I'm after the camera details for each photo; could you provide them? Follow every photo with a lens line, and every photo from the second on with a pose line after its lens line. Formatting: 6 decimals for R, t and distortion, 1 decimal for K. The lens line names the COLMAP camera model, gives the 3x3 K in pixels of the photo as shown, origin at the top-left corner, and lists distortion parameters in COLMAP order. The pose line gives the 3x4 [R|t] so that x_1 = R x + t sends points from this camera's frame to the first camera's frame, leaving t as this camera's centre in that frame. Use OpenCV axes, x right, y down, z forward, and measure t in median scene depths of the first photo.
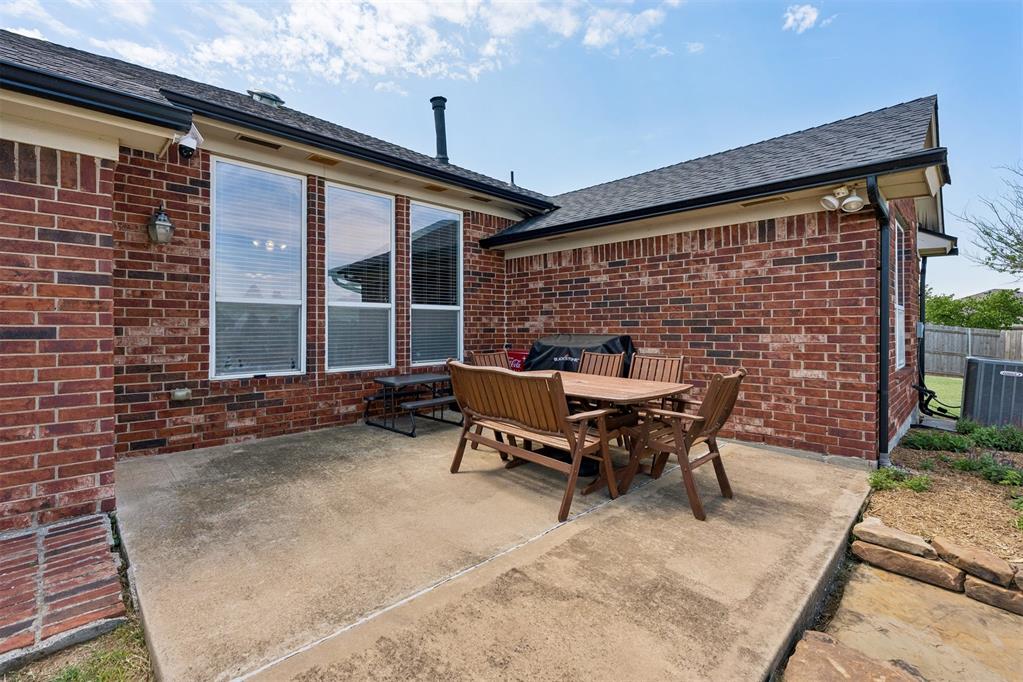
lens RADIAL K [[458.5, 0, 510.1], [0, 458.5, 331.9], [0, 0, 1]] dist [-0.004711, 0.000053]
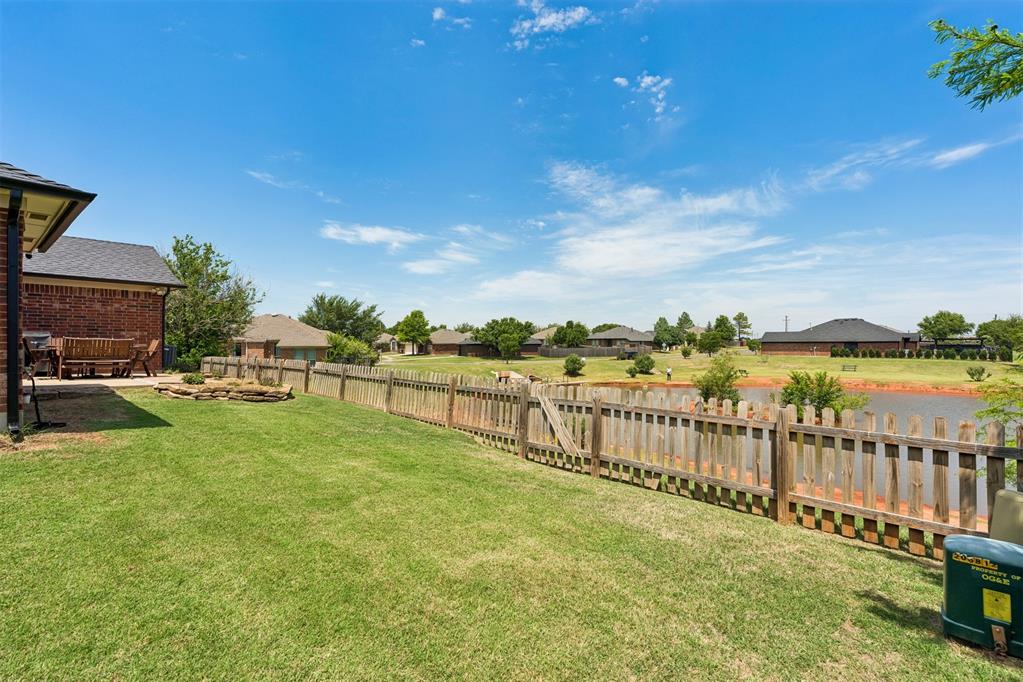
lens RADIAL K [[455.9, 0, 511.5], [0, 455.9, 341.0], [0, 0, 1]] dist [0.000769, 0.000185]
pose [[-0.100065, 0.008479, 0.994945, -1.838538], [0.006660, 0.999947, -0.007851, 0.074849], [-0.994959, 0.005840, -0.100116, -0.796402]]
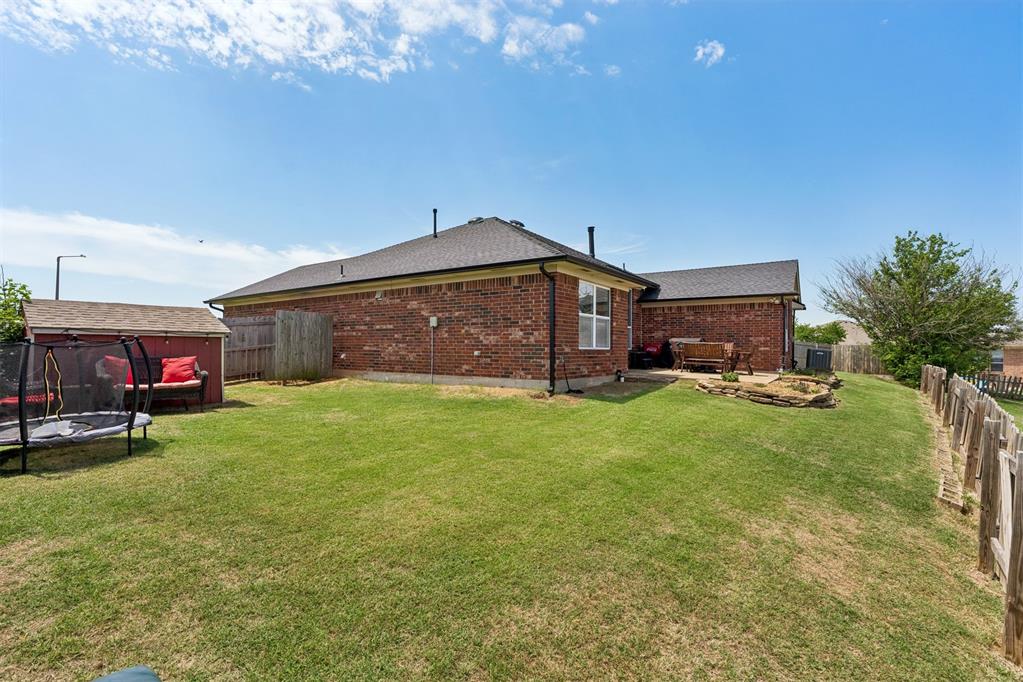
lens RADIAL K [[455.9, 0, 511.5], [0, 455.9, 341.0], [0, 0, 1]] dist [0.000769, 0.000185]
pose [[0.983993, 0.014072, 0.177653, -1.326138], [-0.010208, 0.999691, -0.022643, 0.094604], [-0.177917, 0.020467, 0.983833, -1.475833]]
